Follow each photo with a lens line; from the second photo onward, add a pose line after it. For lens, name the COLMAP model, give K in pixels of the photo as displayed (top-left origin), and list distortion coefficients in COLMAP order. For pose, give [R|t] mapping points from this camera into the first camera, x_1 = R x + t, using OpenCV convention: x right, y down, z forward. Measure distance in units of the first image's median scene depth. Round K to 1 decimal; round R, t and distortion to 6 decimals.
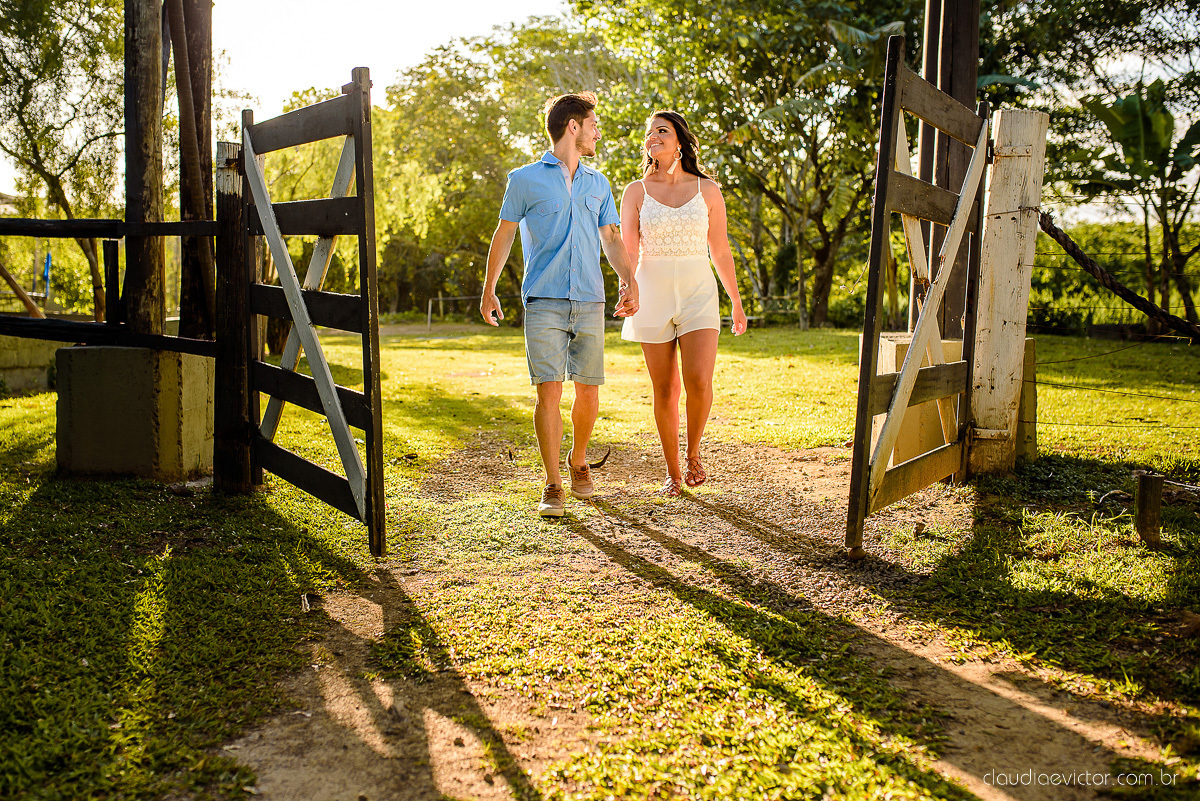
lens RADIAL K [[1216.5, 0, 598.3], [0, 1216.5, 399.3], [0, 0, 1]] dist [0.010894, 0.000000]
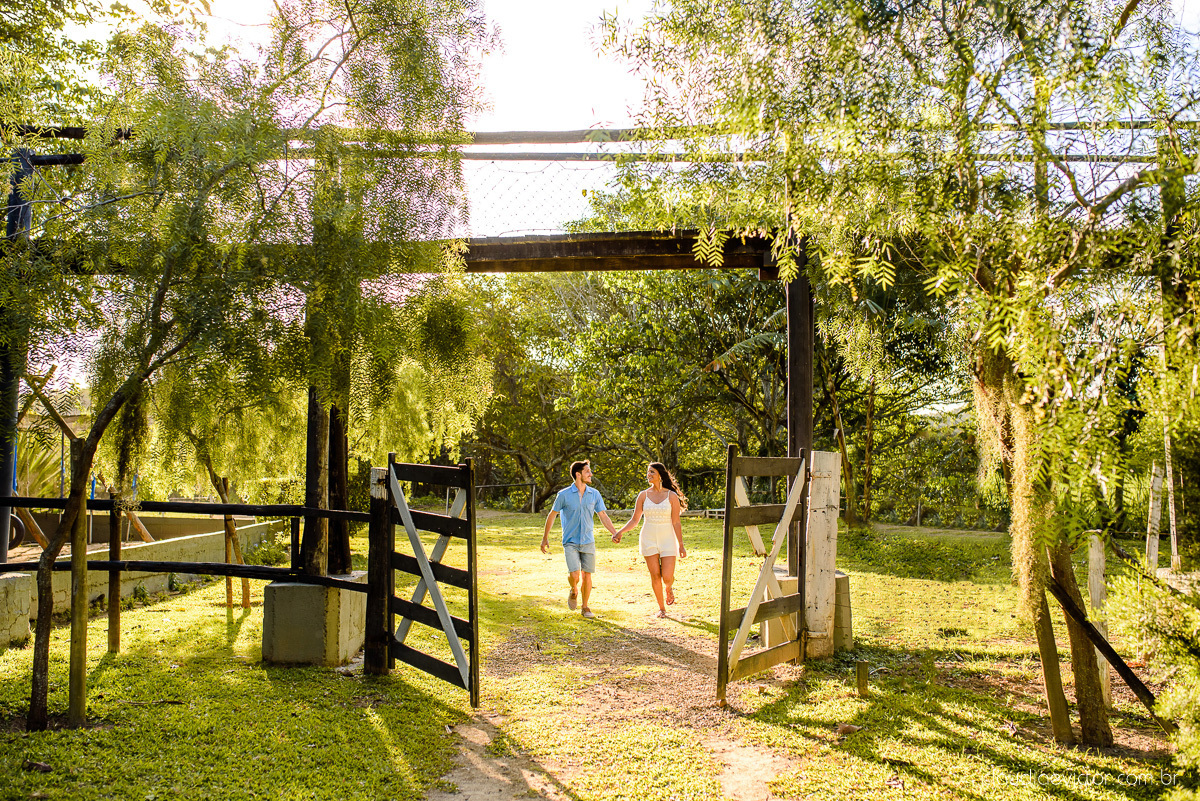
lens RADIAL K [[1216.5, 0, 603.9], [0, 1216.5, 408.5], [0, 0, 1]] dist [0.010894, 0.000000]
pose [[0.999930, -0.011819, -0.000939, 0.024671], [0.011593, 0.991294, -0.131155, -0.076387], [0.002481, 0.131135, 0.991361, -0.869369]]
